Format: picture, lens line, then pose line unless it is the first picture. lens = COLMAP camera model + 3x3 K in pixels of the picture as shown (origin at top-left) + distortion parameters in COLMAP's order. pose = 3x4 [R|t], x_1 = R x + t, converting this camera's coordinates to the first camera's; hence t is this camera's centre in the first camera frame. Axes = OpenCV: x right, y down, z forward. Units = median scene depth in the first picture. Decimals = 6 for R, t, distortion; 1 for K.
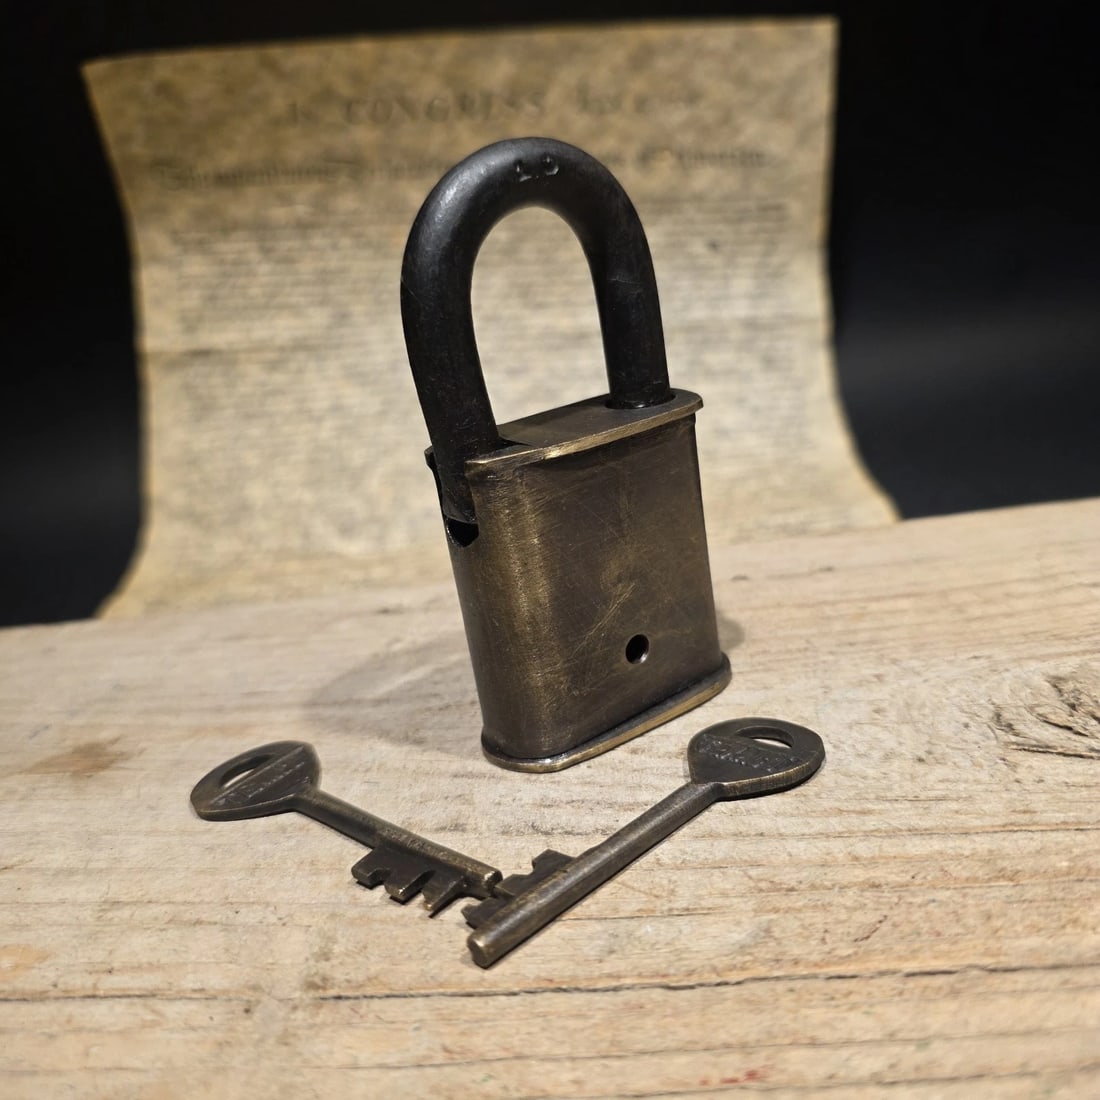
lens RADIAL K [[1121.3, 0, 556.4], [0, 1121.3, 545.8], [0, 0, 1]] dist [-0.037518, 0.000000]
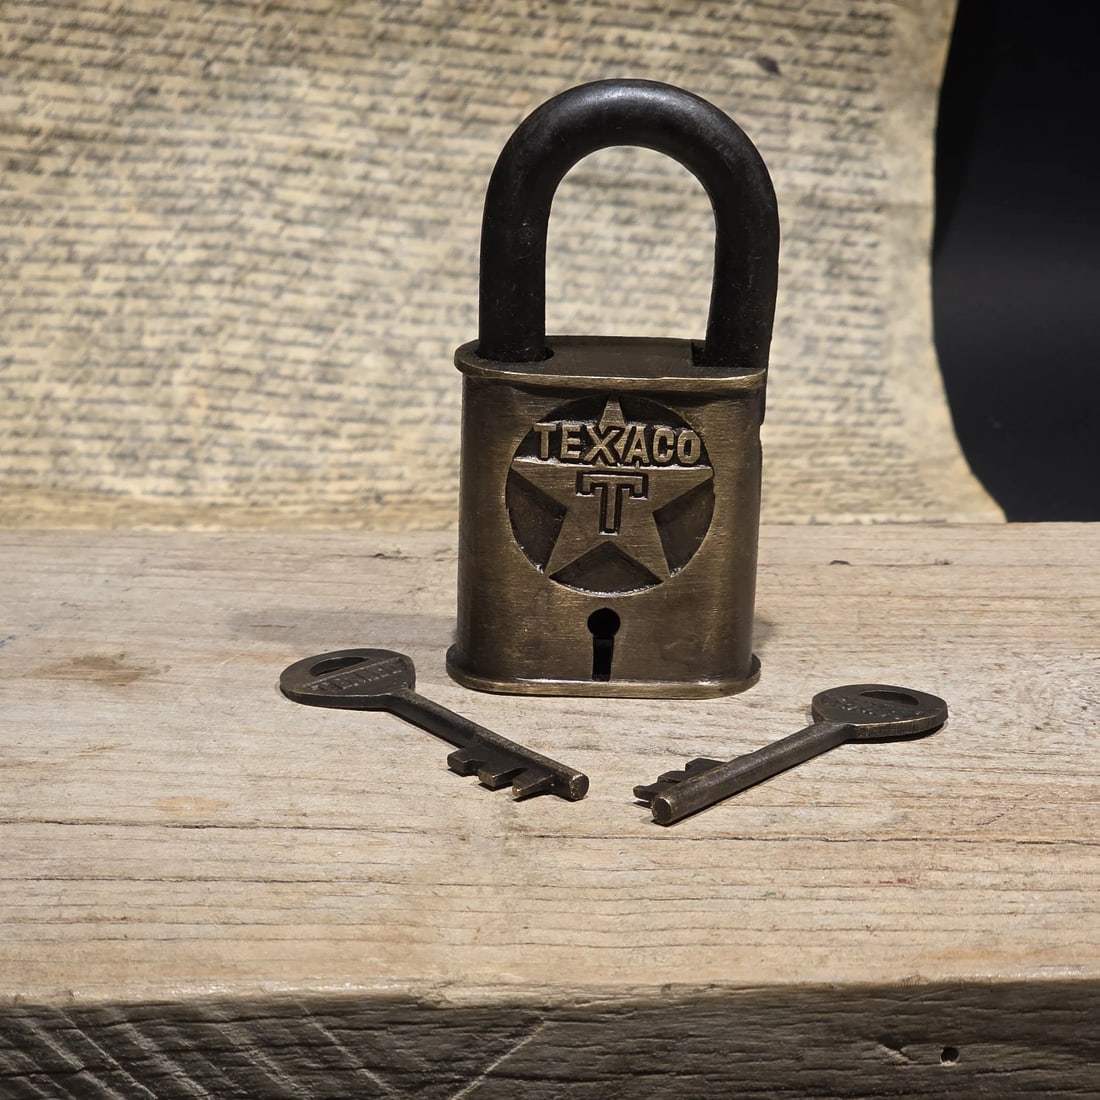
lens RADIAL K [[3528.2, 0, 546.0], [0, 3528.2, 550.1], [0, 0, 1]] dist [-0.066296, 0.000000]
pose [[0.976950, 0.118166, 0.177778, -0.713016], [-0.112245, 0.992748, -0.043038, 0.219621], [-0.181575, 0.022092, 0.983129, -2.113051]]
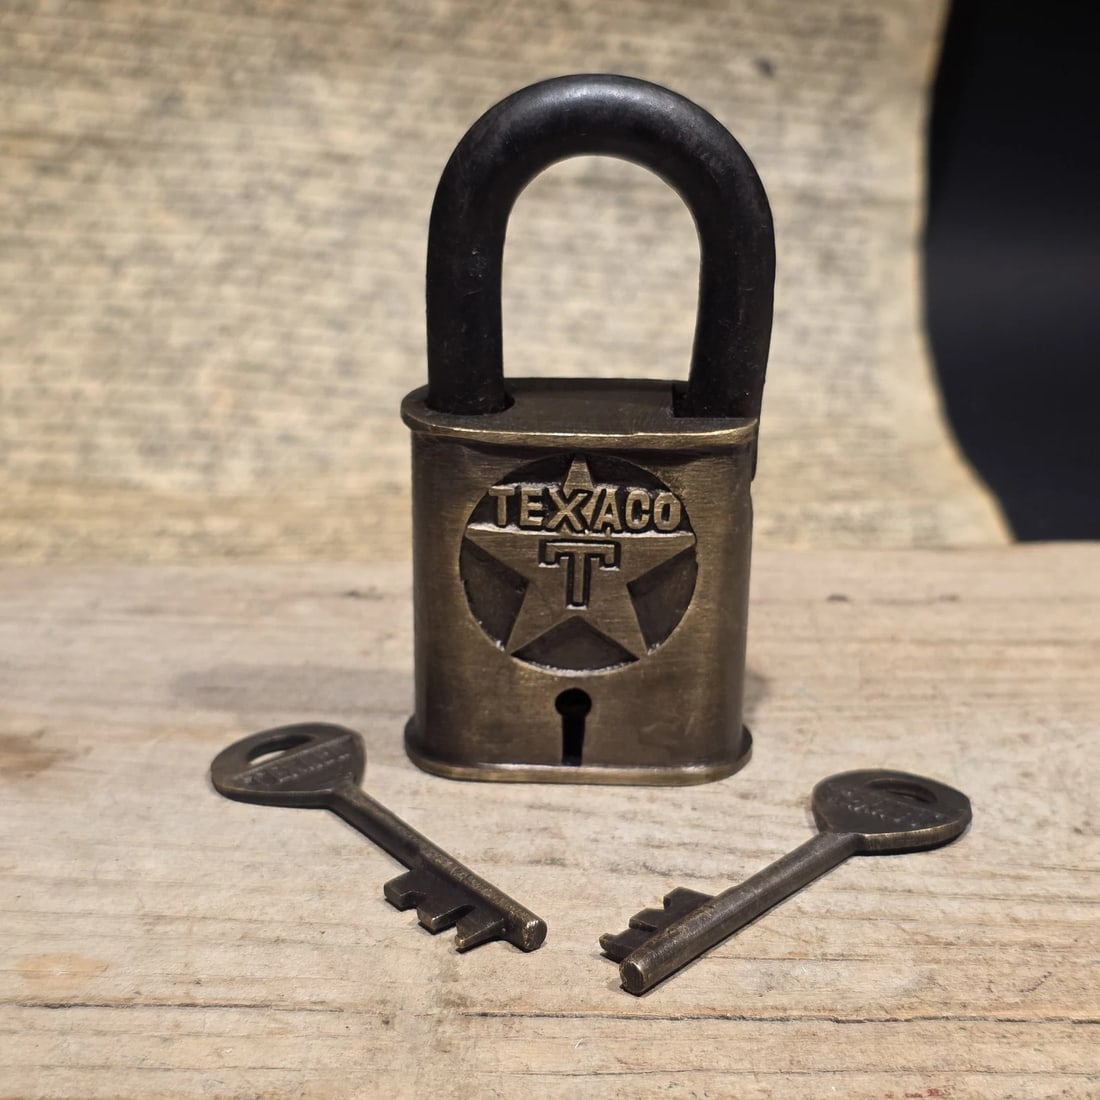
lens RADIAL K [[2290.6, 0, 538.9], [0, 2290.6, 562.6], [0, 0, 1]] dist [0.072163, 0.000000]
pose [[0.983312, 0.100896, 0.151386, -0.392492], [-0.106443, 0.993897, 0.028973, -0.026948], [-0.147539, -0.044604, 0.988050, -0.733497]]
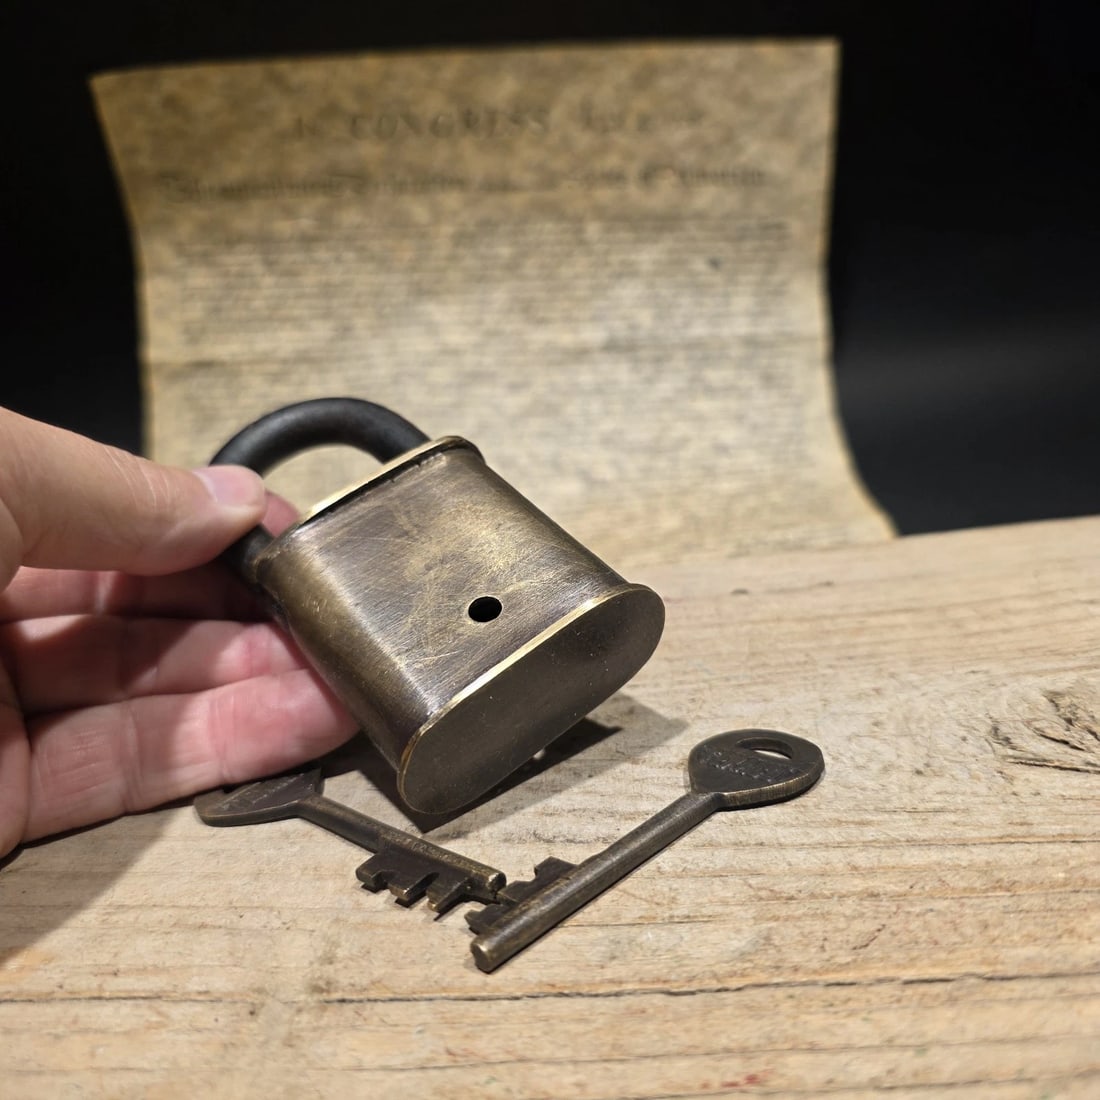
lens RADIAL K [[1121.3, 0, 554.0], [0, 1121.3, 551.3], [0, 0, 1]] dist [-0.037518, 0.000000]
pose [[0.999948, 0.010016, 0.001769, -0.007876], [-0.010000, 0.999908, -0.009202, 0.004319], [-0.001861, 0.009184, 0.999956, -0.012047]]
